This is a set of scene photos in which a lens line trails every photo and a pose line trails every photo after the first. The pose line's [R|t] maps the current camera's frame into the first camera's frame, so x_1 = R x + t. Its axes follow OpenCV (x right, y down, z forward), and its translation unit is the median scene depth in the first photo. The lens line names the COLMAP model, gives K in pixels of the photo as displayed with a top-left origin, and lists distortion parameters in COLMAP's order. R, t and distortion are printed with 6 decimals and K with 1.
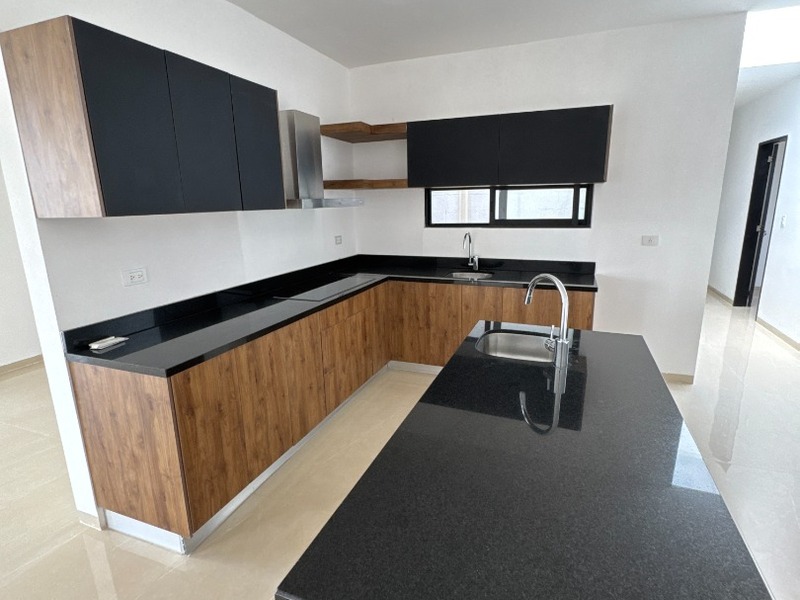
lens RADIAL K [[431.0, 0, 398.8], [0, 431.0, 304.5], [0, 0, 1]] dist [-0.002039, -0.001169]
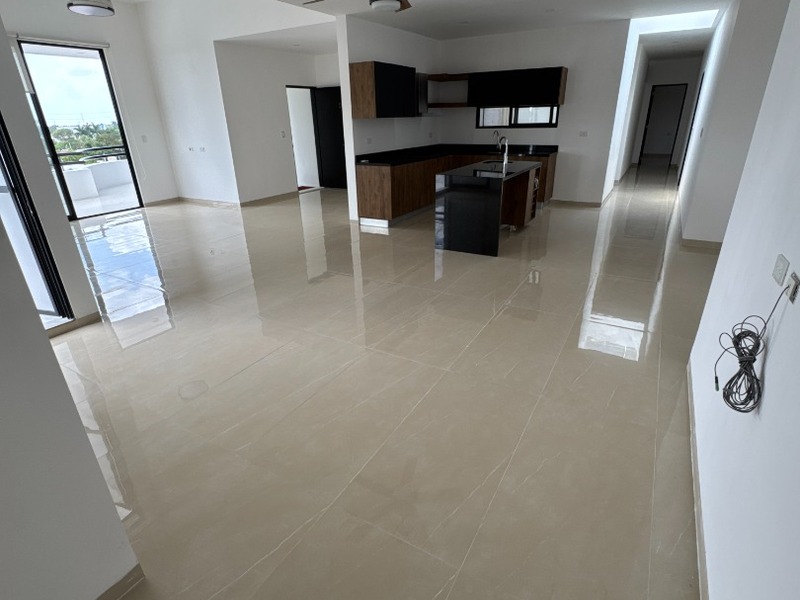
lens RADIAL K [[431.0, 0, 398.8], [0, 431.0, 304.5], [0, 0, 1]] dist [-0.002039, -0.001169]
pose [[0.988397, 0.057077, -0.140762, 0.042473], [-0.031590, 0.983693, 0.177059, 0.306523], [0.148573, -0.170558, 0.974082, -1.228142]]
